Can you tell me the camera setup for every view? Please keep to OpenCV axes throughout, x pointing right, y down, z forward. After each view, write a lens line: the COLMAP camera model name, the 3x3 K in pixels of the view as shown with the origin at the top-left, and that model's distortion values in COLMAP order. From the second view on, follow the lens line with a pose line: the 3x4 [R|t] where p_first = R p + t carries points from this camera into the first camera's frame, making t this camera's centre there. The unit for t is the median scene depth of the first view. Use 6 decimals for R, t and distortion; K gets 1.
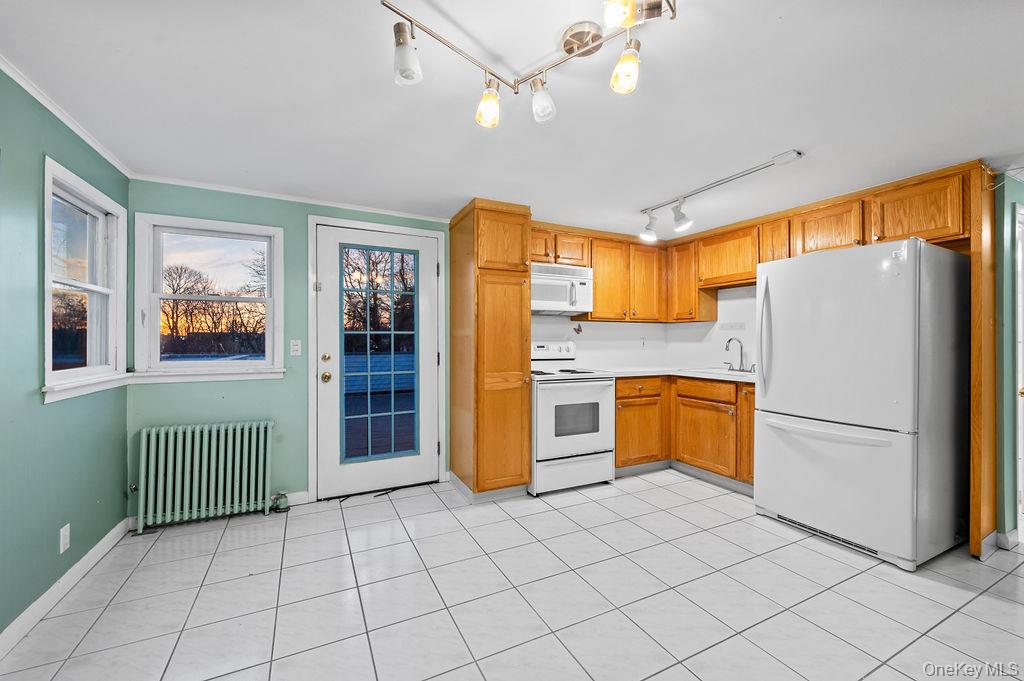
lens RADIAL K [[409.5, 0, 513.3], [0, 409.5, 328.5], [0, 0, 1]] dist [-0.000065, -0.000228]
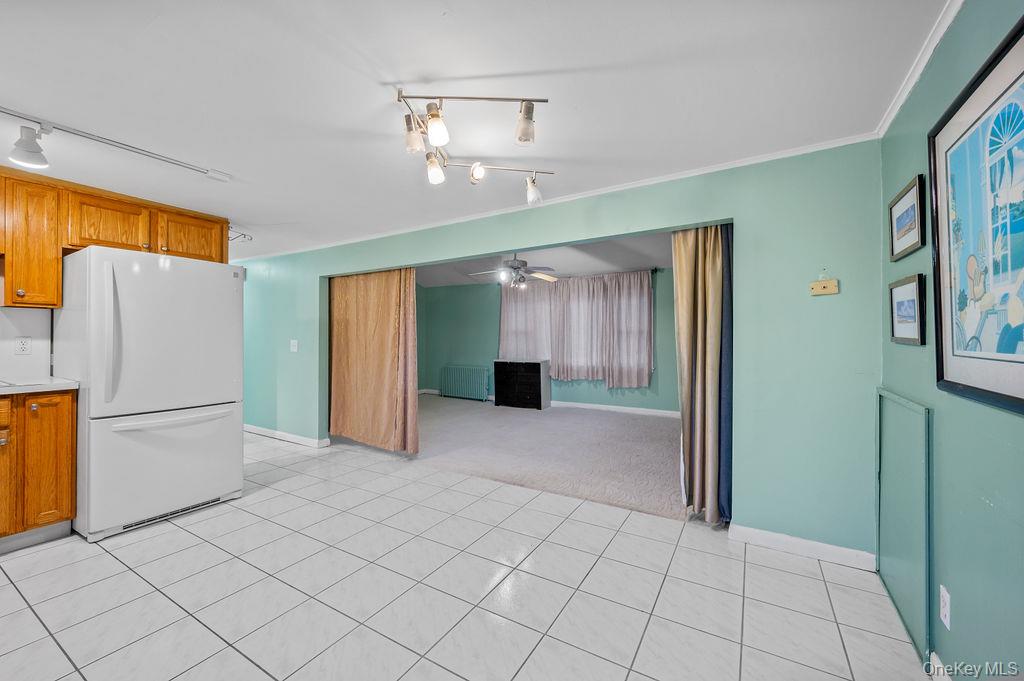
lens RADIAL K [[409.5, 0, 513.3], [0, 409.5, 328.5], [0, 0, 1]] dist [-0.000065, -0.000228]
pose [[-0.536600, 0.023698, 0.843504, -0.617601], [-0.020024, 0.998966, -0.040804, 0.032190], [-0.843599, -0.038786, -0.535571, 0.782769]]
